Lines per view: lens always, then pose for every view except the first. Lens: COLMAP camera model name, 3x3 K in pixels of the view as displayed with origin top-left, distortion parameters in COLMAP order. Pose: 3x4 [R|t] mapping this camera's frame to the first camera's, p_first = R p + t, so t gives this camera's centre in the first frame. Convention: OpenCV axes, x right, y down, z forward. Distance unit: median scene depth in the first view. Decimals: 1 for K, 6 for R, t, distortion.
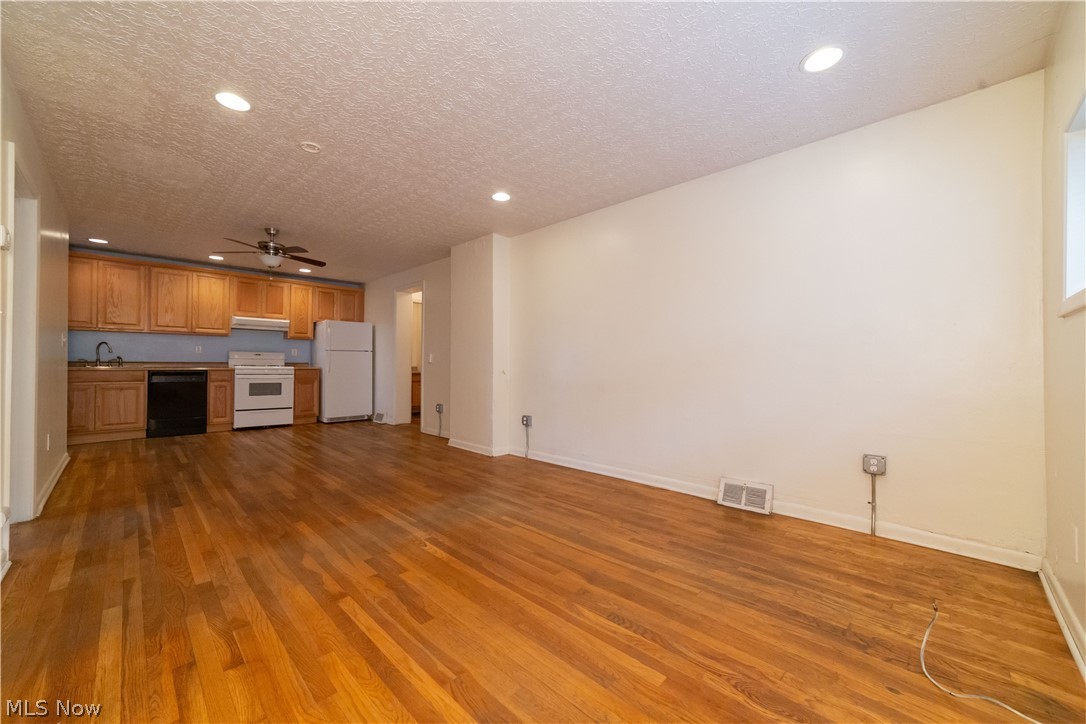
lens RADIAL K [[411.8, 0, 538.1], [0, 411.8, 361.3], [0, 0, 1]] dist [0.000429, 0.000219]
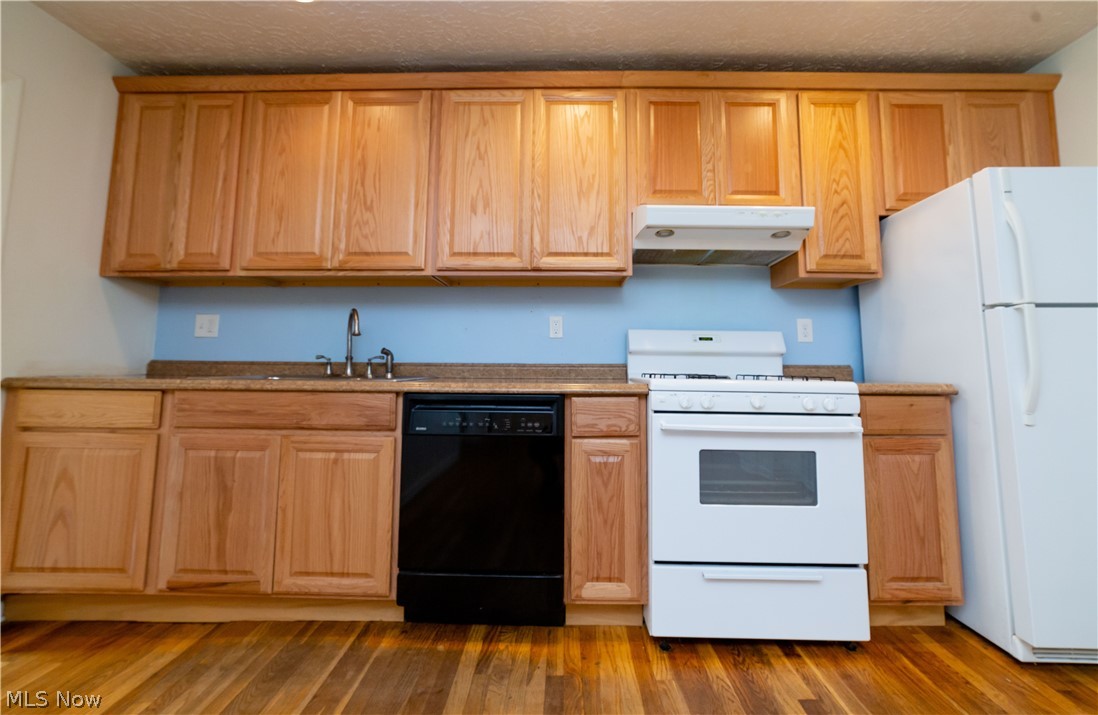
lens RADIAL K [[447.2, 0, 551.5], [0, 447.2, 324.2], [0, 0, 1]] dist [-0.010395, -0.000129]
pose [[0.691499, -0.069405, -0.719036, -0.567851], [0.002357, 0.995585, -0.093832, 0.003970], [0.722374, 0.063190, 0.688610, 0.752637]]
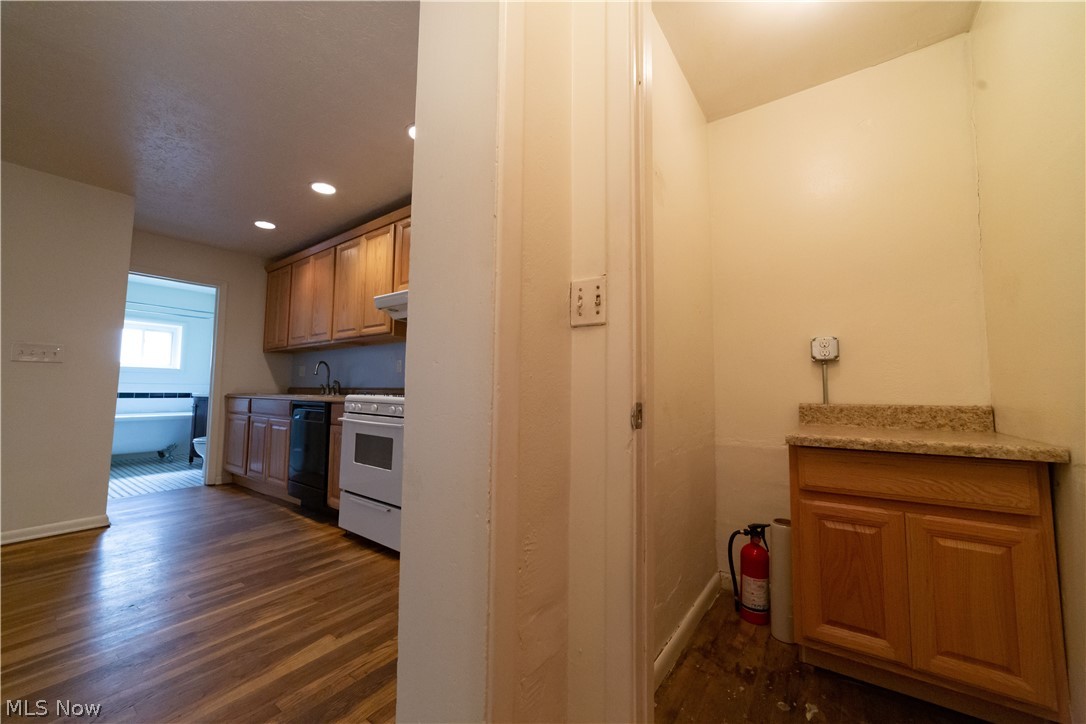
lens RADIAL K [[411.8, 0, 538.1], [0, 411.8, 361.3], [0, 0, 1]] dist [0.000429, 0.000219]
pose [[0.138875, -0.075159, -0.987454, -0.224556], [0.002450, 0.997139, -0.075551, 0.009284], [0.990307, 0.008072, 0.138662, 1.134684]]
